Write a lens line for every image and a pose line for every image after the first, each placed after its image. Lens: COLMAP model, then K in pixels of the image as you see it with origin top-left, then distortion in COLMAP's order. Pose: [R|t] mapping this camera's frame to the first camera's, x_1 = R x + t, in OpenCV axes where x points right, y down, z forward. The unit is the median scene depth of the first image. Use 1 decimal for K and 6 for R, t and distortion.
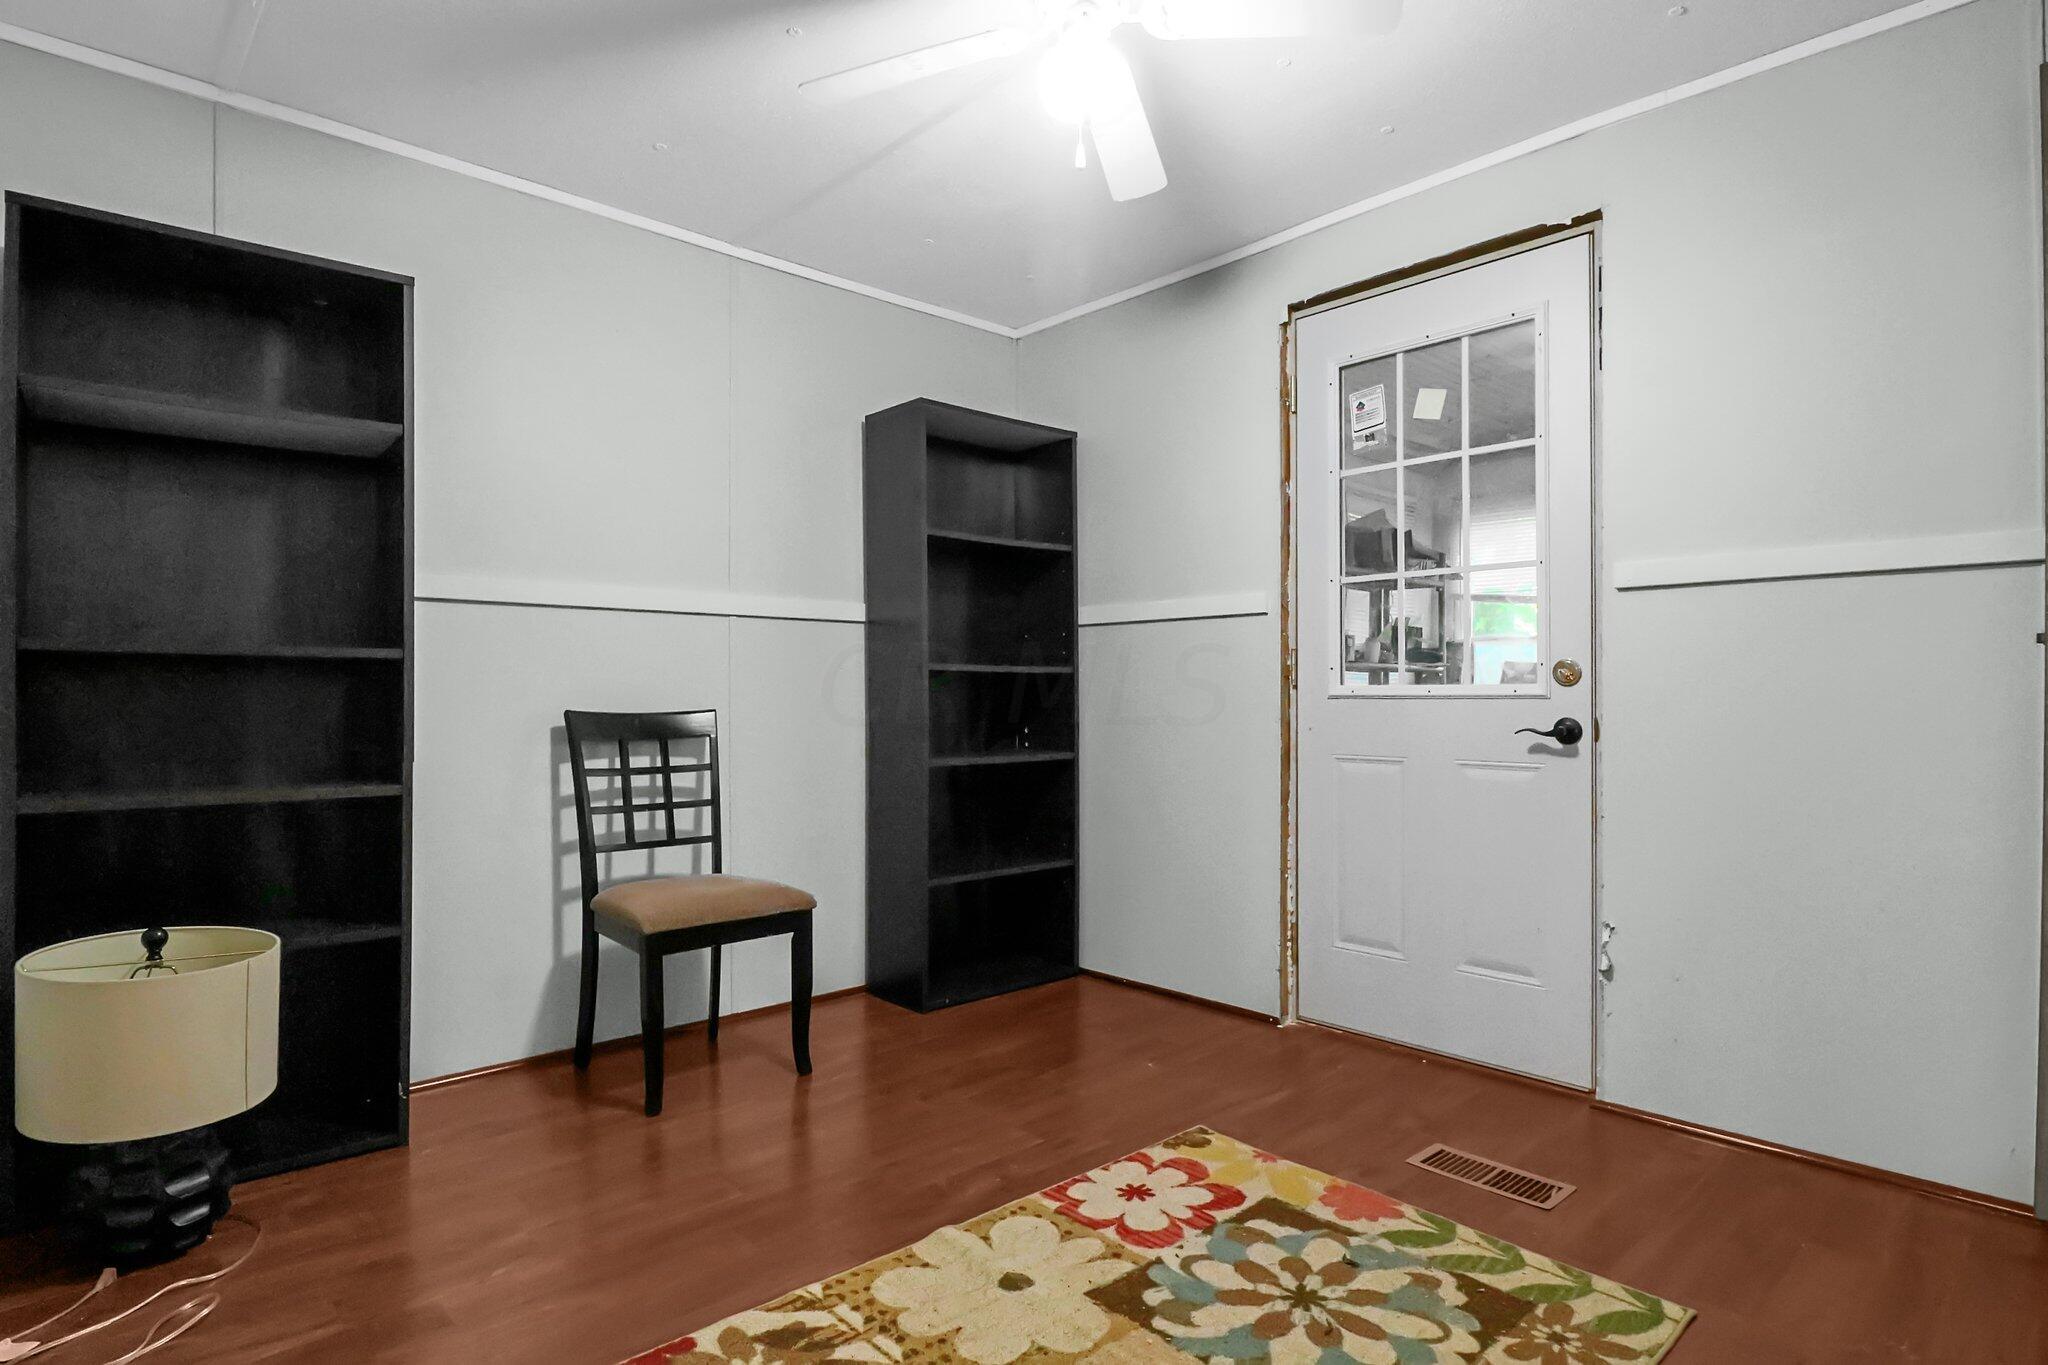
lens RADIAL K [[1073.0, 0, 1022.3], [0, 1073.0, 689.4], [0, 0, 1]] dist [-0.016460, -0.009963]
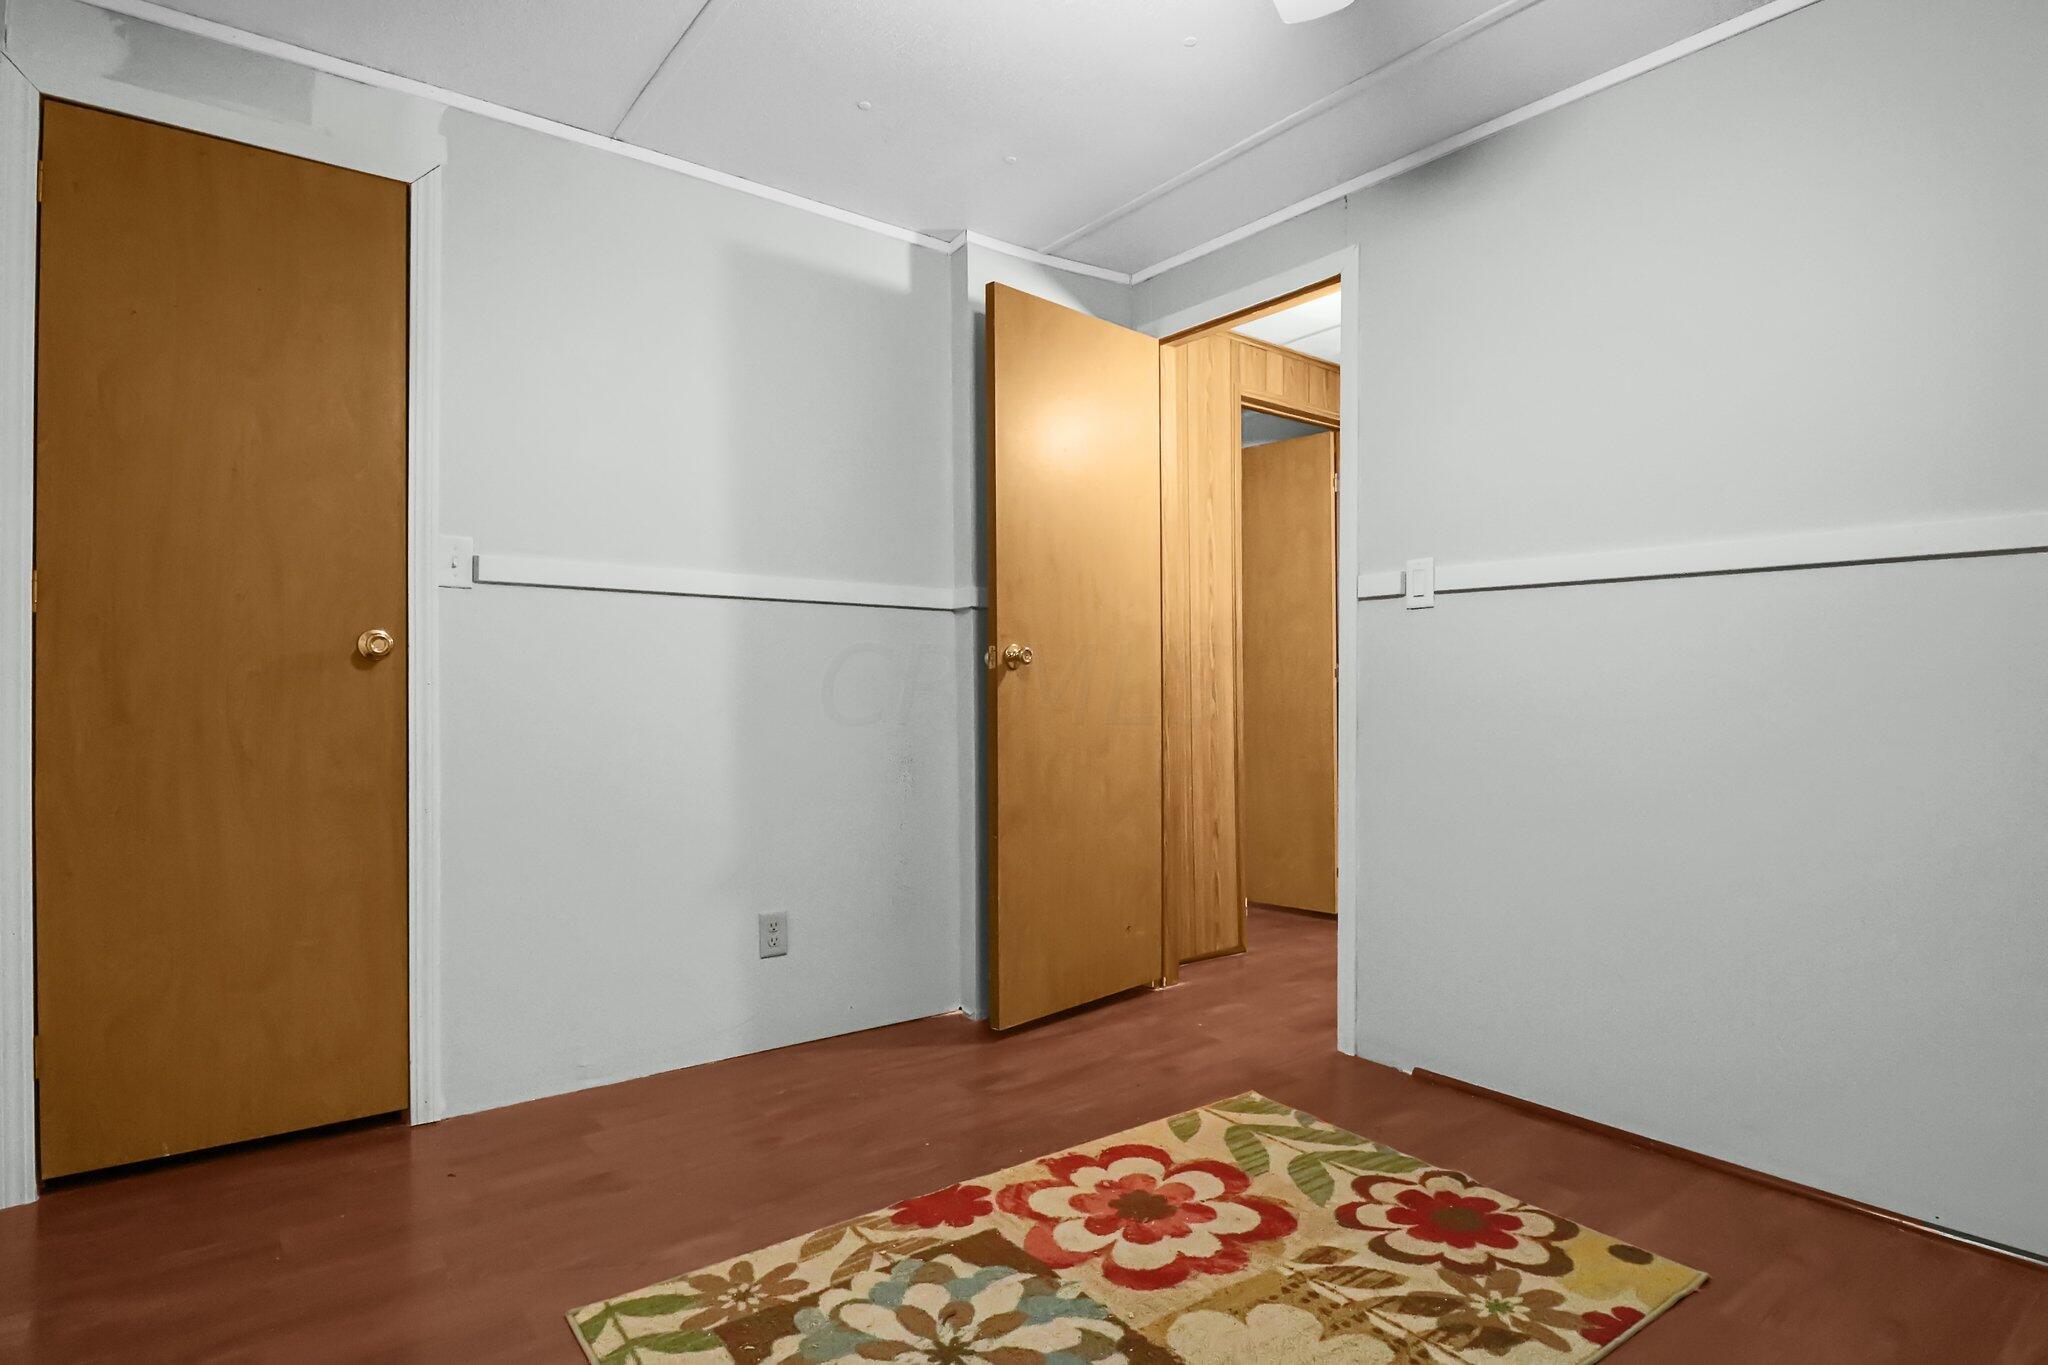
lens RADIAL K [[1073.0, 0, 1024.4], [0, 1073.0, 687.6], [0, 0, 1]] dist [-0.016460, -0.009963]
pose [[-0.994583, -0.000724, 0.103947, 0.112462], [-0.002099, 0.999912, -0.013118, 0.015635], [-0.103929, -0.013265, -0.994496, 2.016019]]
